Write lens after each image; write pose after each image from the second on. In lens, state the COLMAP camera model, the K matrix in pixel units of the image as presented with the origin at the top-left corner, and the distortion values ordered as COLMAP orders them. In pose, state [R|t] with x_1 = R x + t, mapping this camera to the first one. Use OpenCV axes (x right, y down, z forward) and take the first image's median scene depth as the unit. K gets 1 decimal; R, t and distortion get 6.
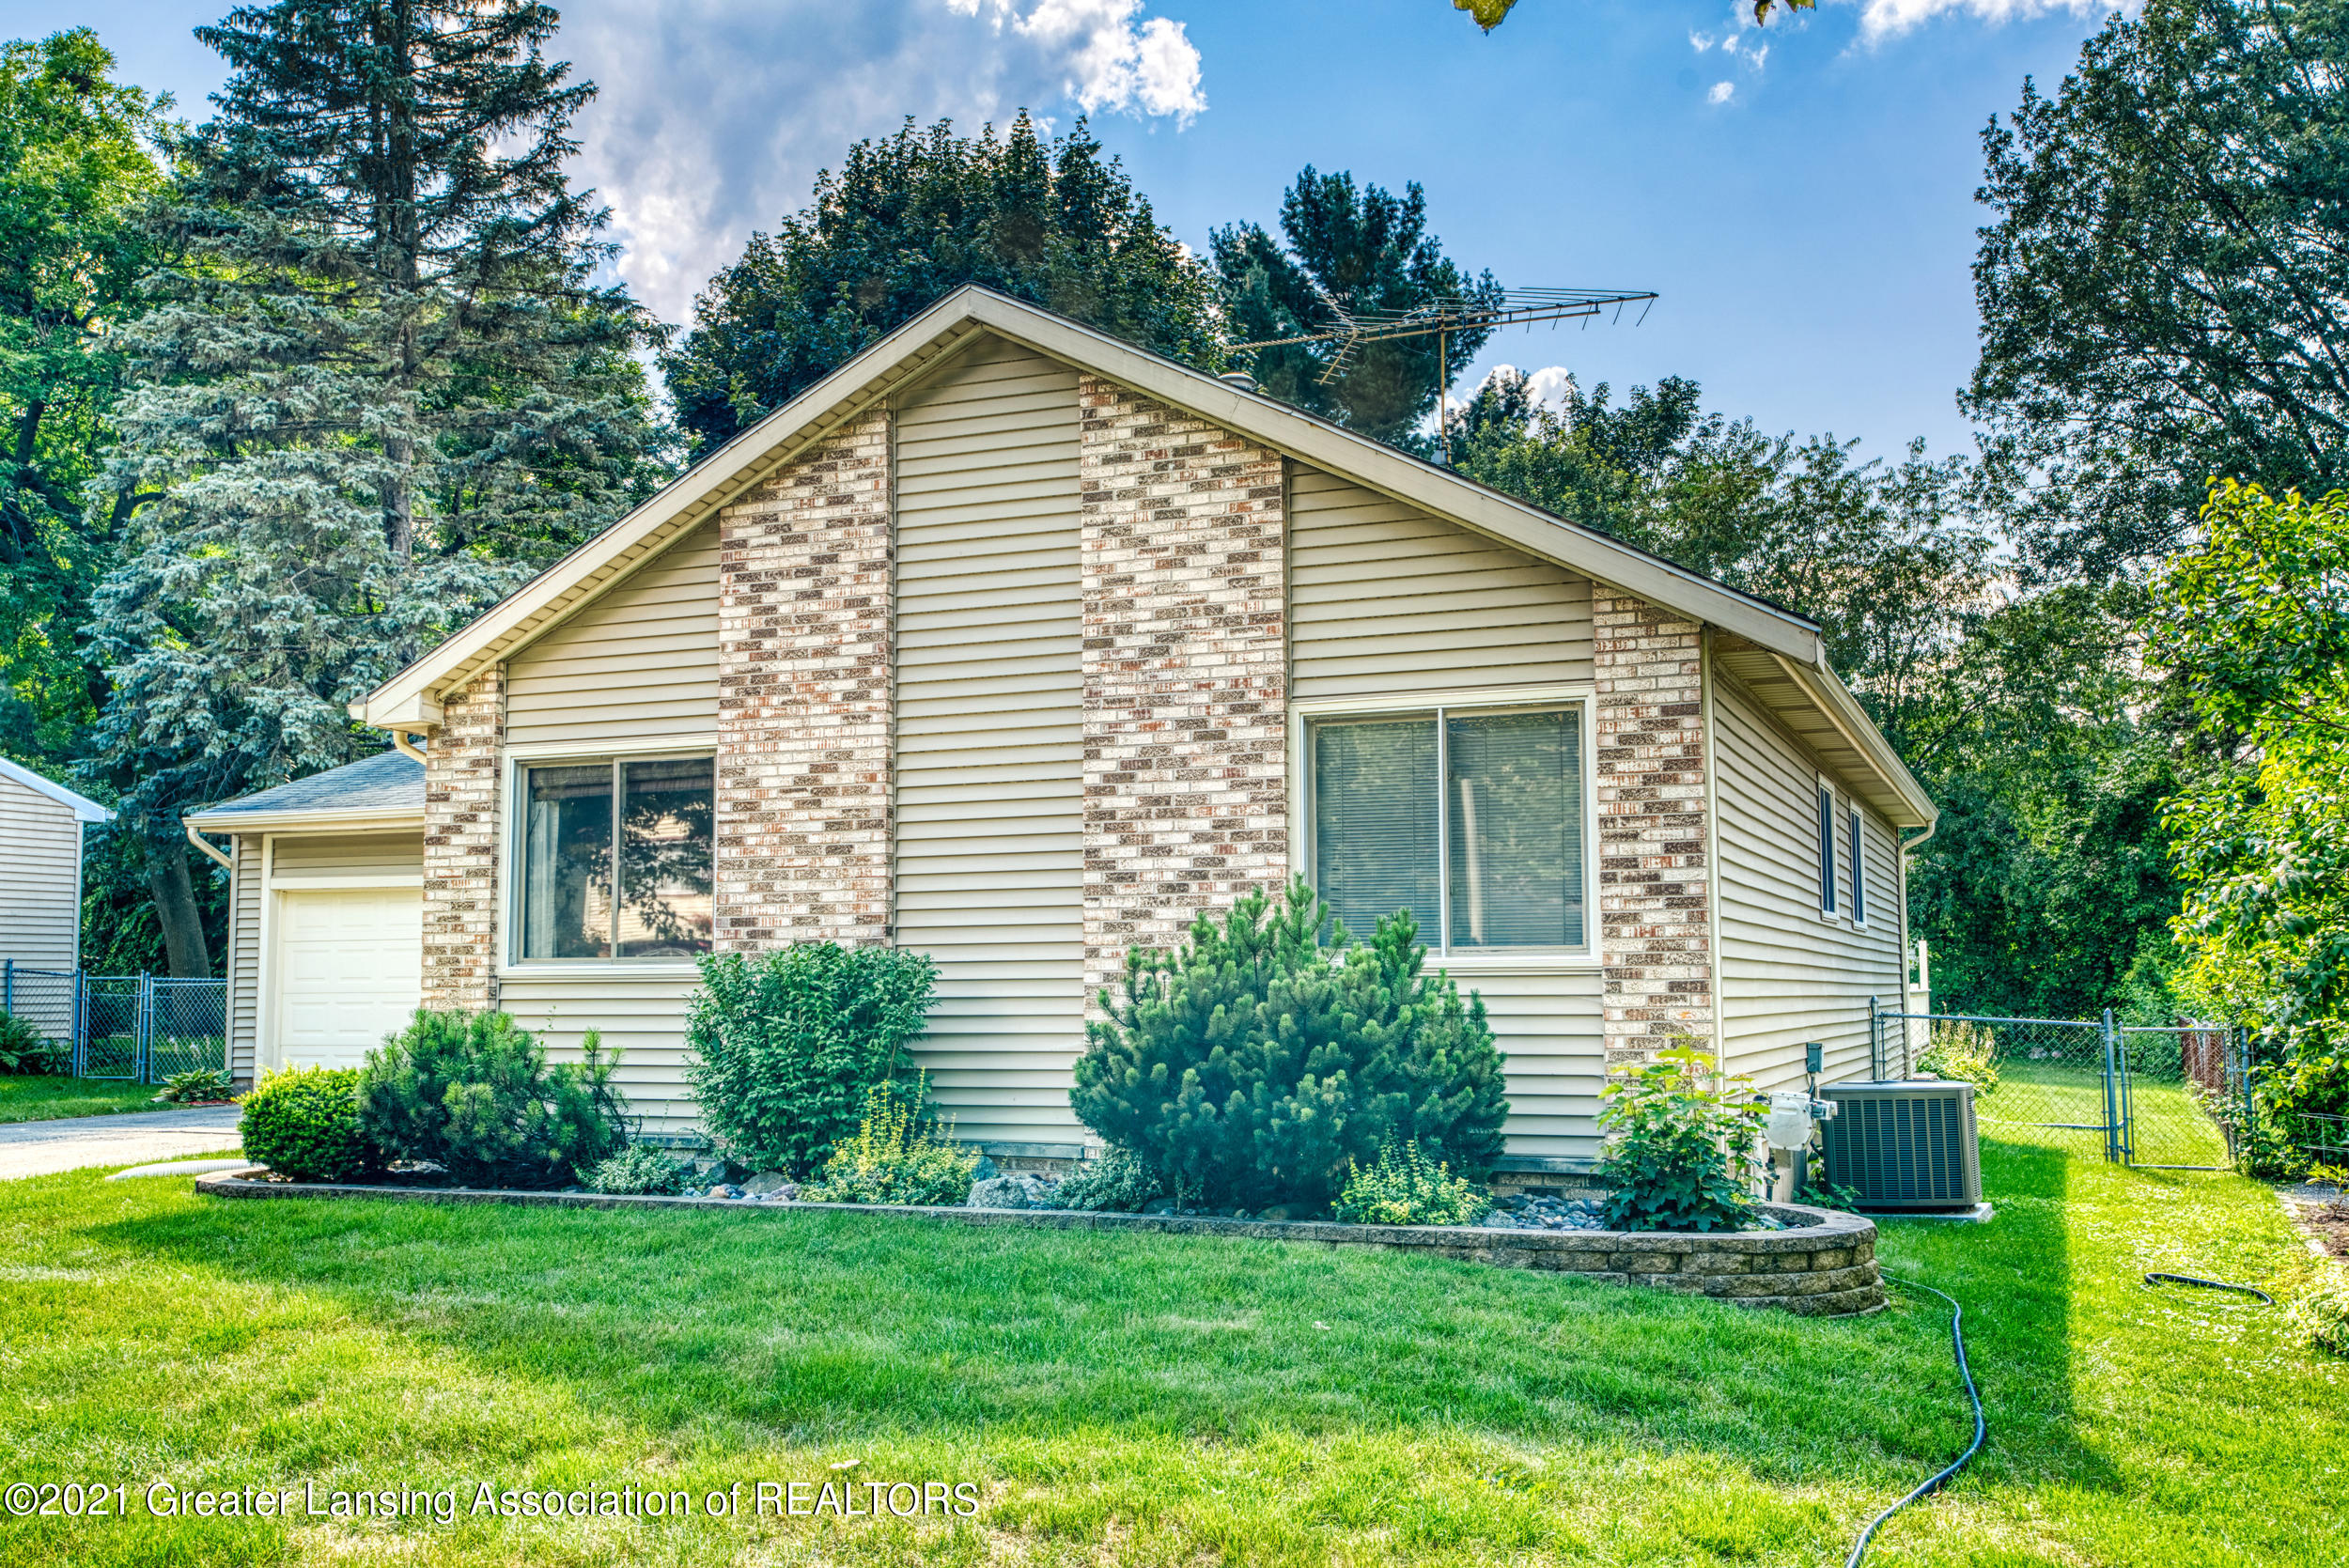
lens RADIAL K [[2158.9, 0, 1173.5], [0, 2158.9, 830.6], [0, 0, 1]] dist [0.009516, 0.003620]
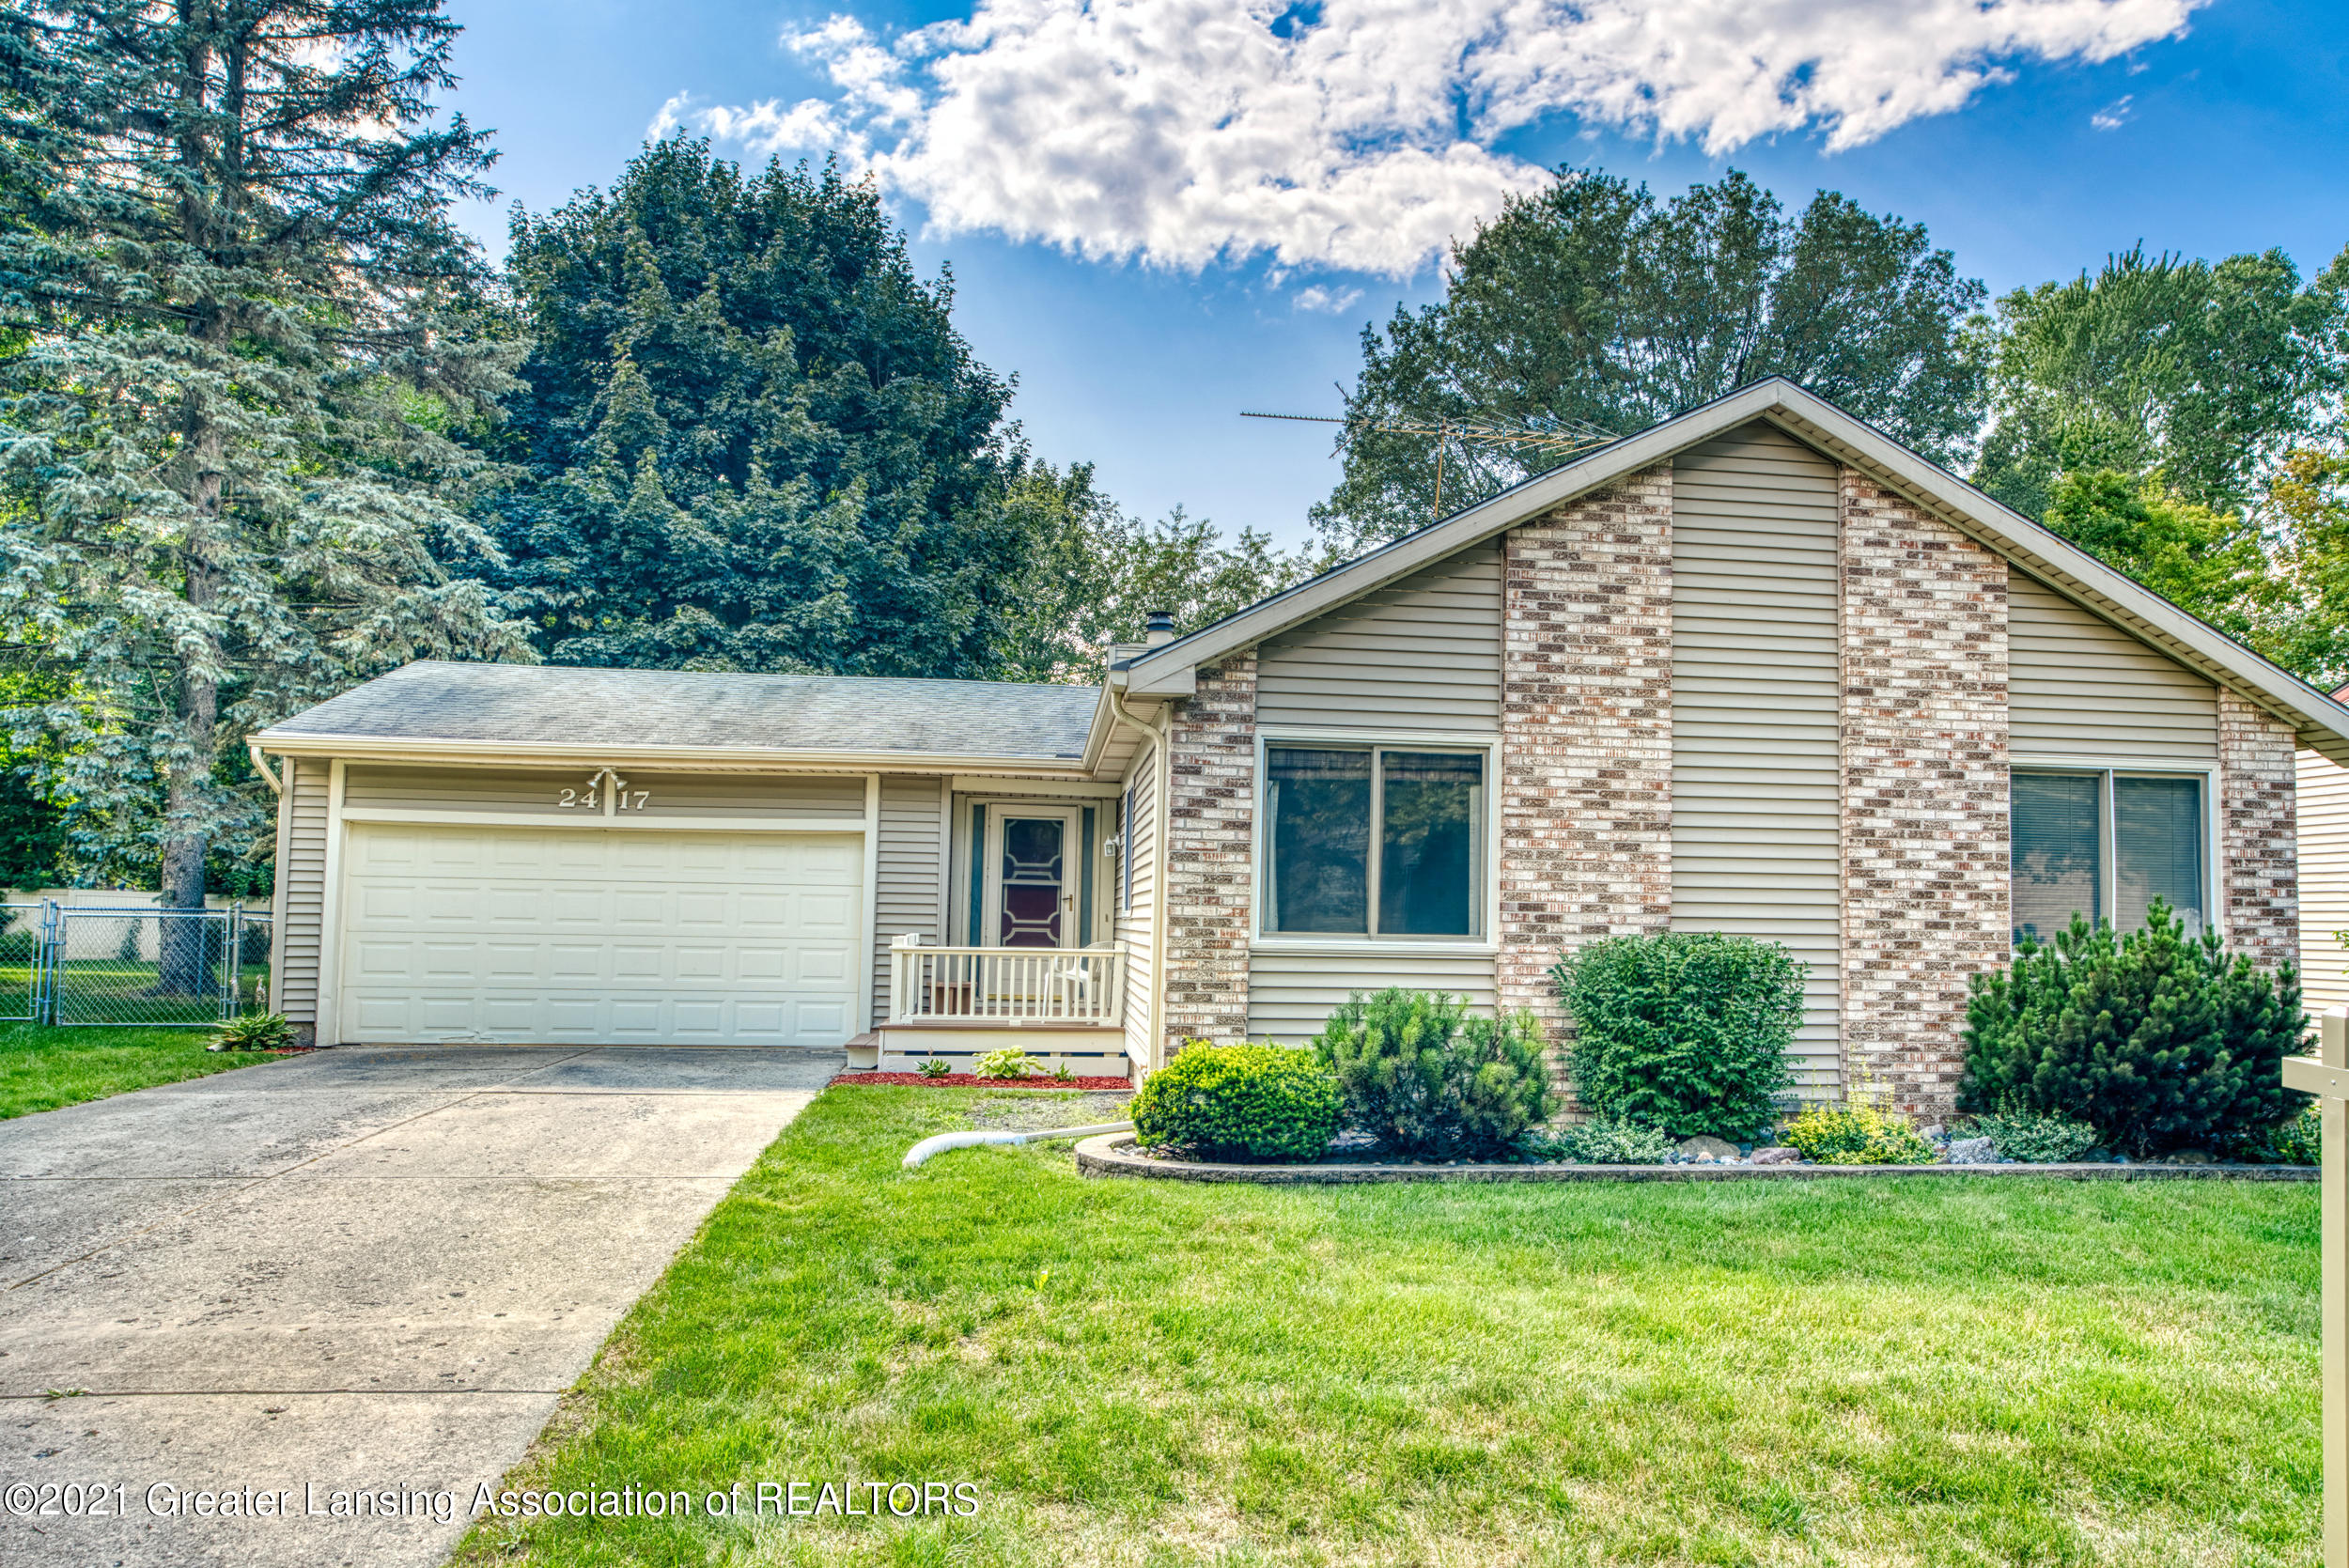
lens RADIAL K [[1636.9, 0, 1232.8], [0, 1636.9, 831.5], [0, 0, 1]] dist [-0.006977, 0.008968]
pose [[0.860334, 0.049636, 0.507308, -0.804644], [-0.061155, 0.998110, 0.006054, 0.008504], [-0.506048, -0.036233, 0.861744, 0.377314]]
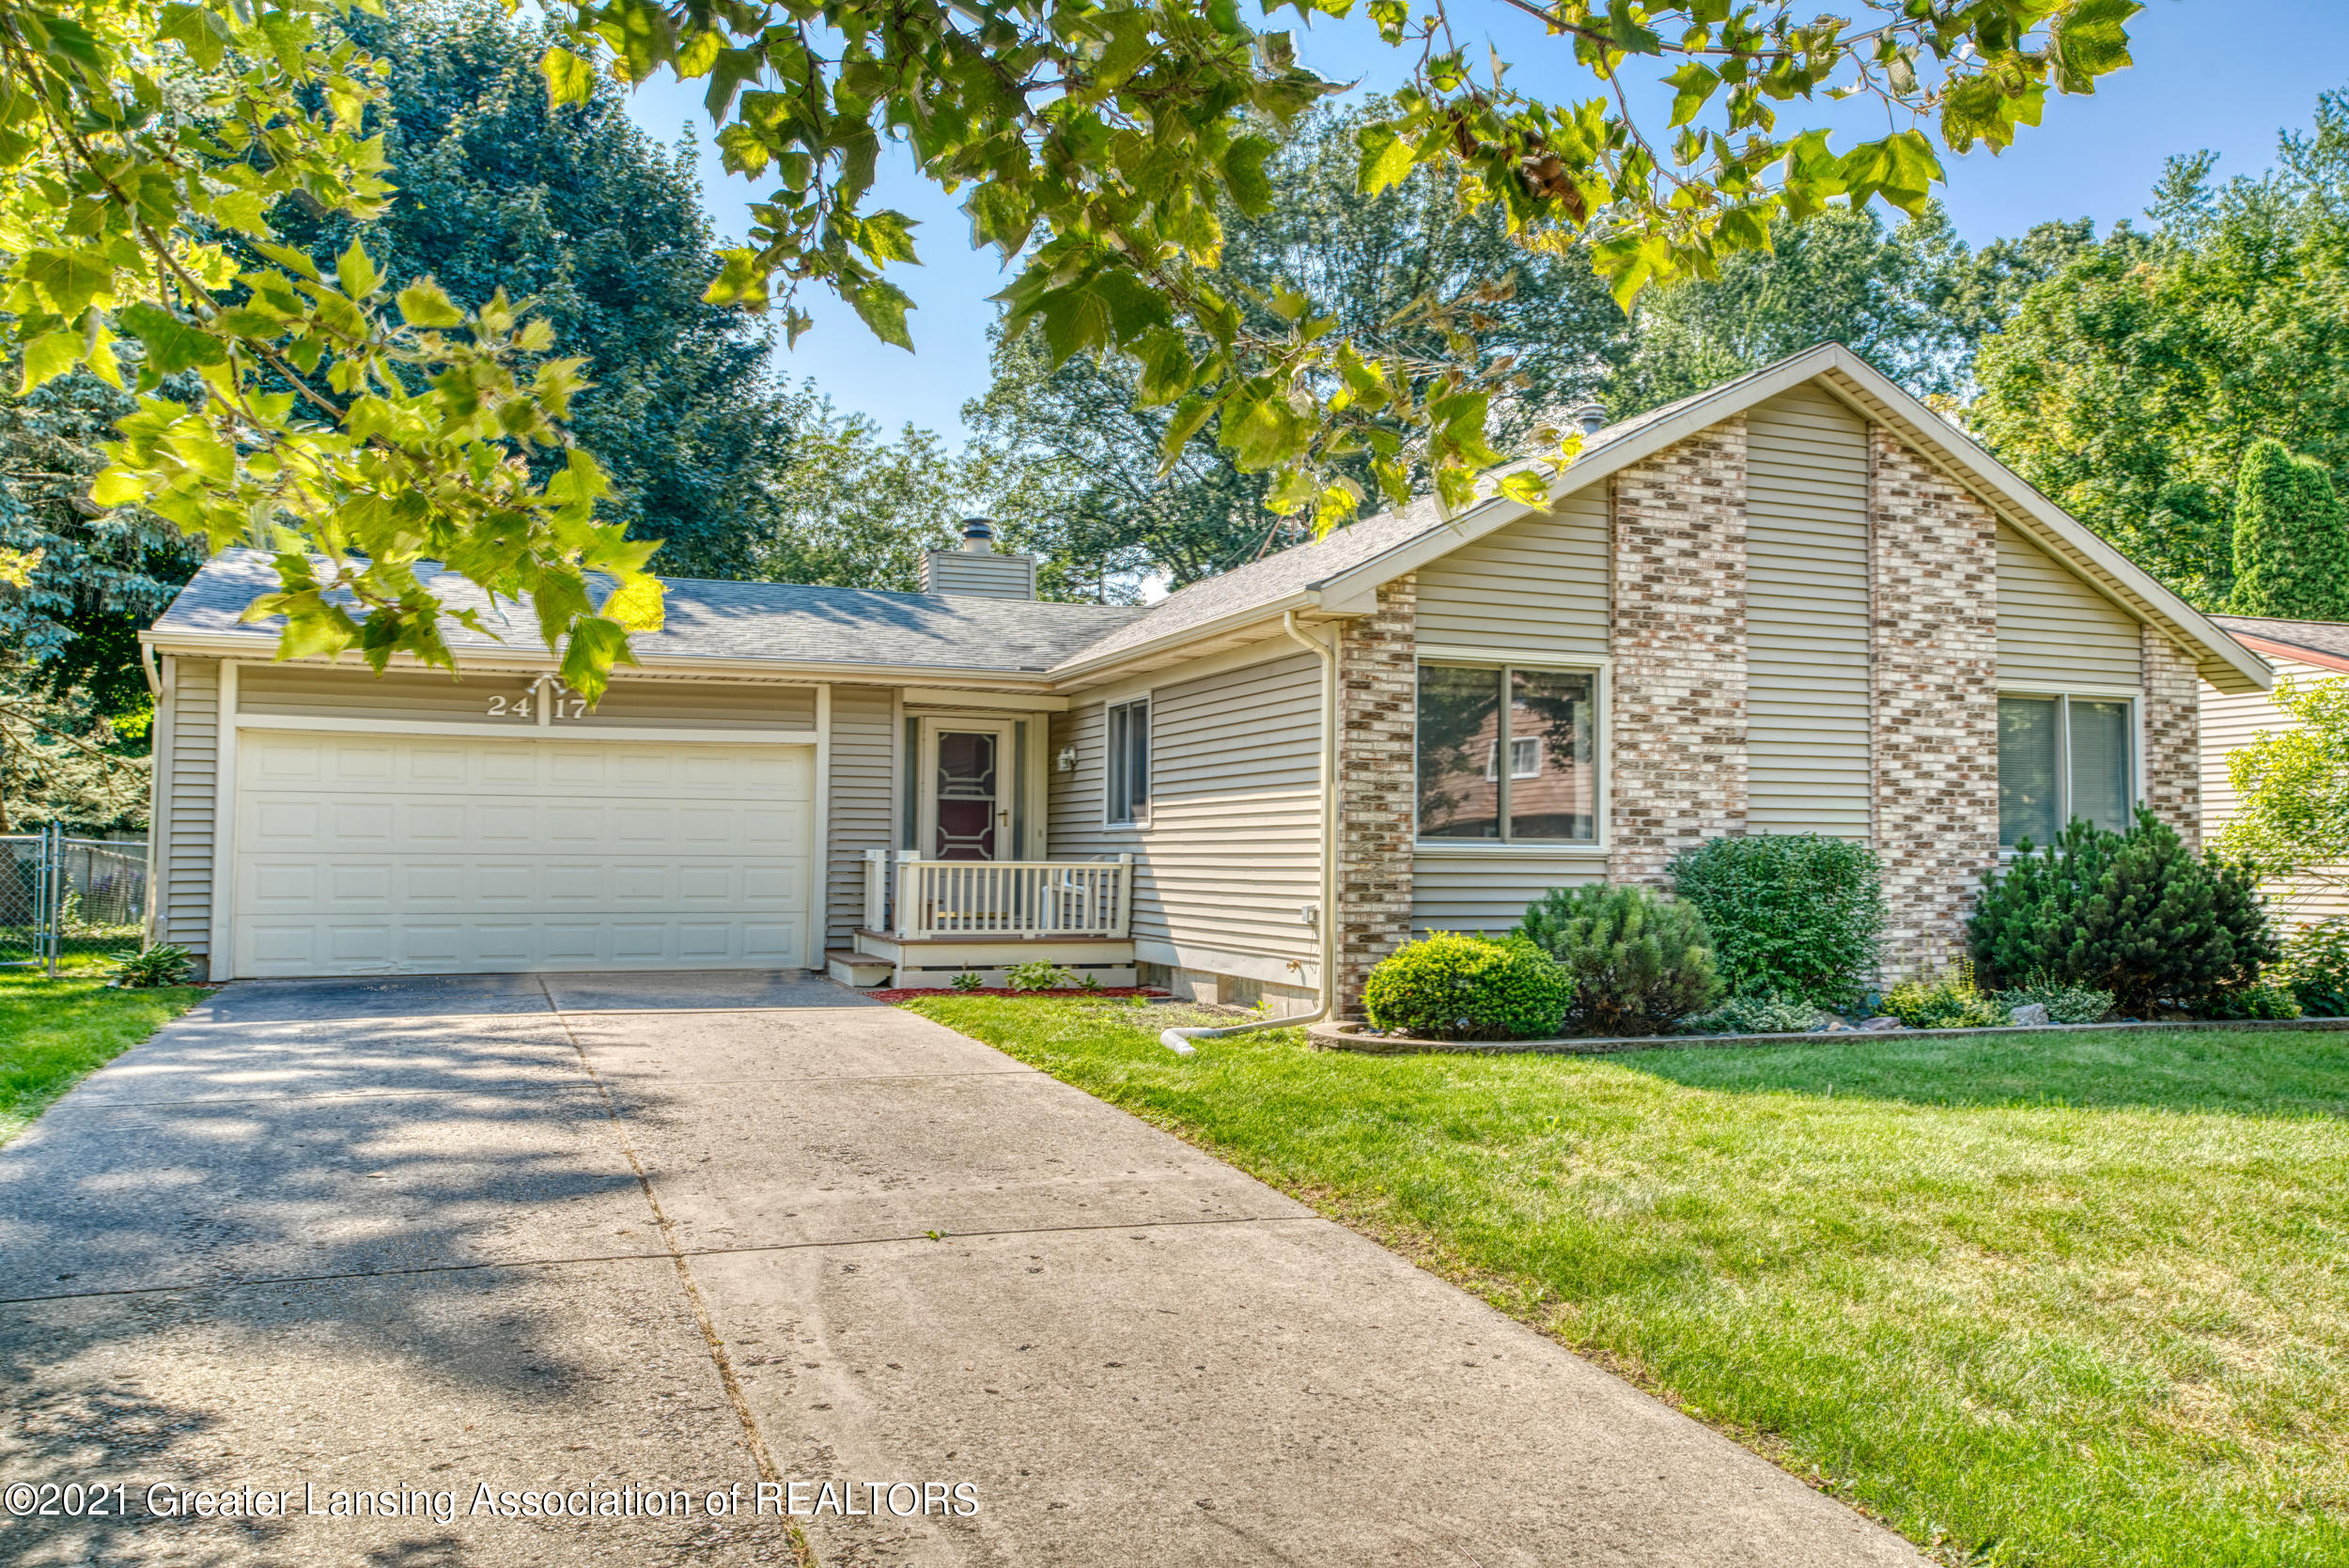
lens RADIAL K [[1773.7, 0, 1174.5], [0, 1773.7, 784.0], [0, 0, 1]] dist [0.025446, -0.004634]
pose [[0.718682, 0.040723, 0.694146, -1.157900], [-0.064701, 0.997869, 0.008447, 0.036872], [-0.692323, -0.050983, 0.719785, 0.484099]]
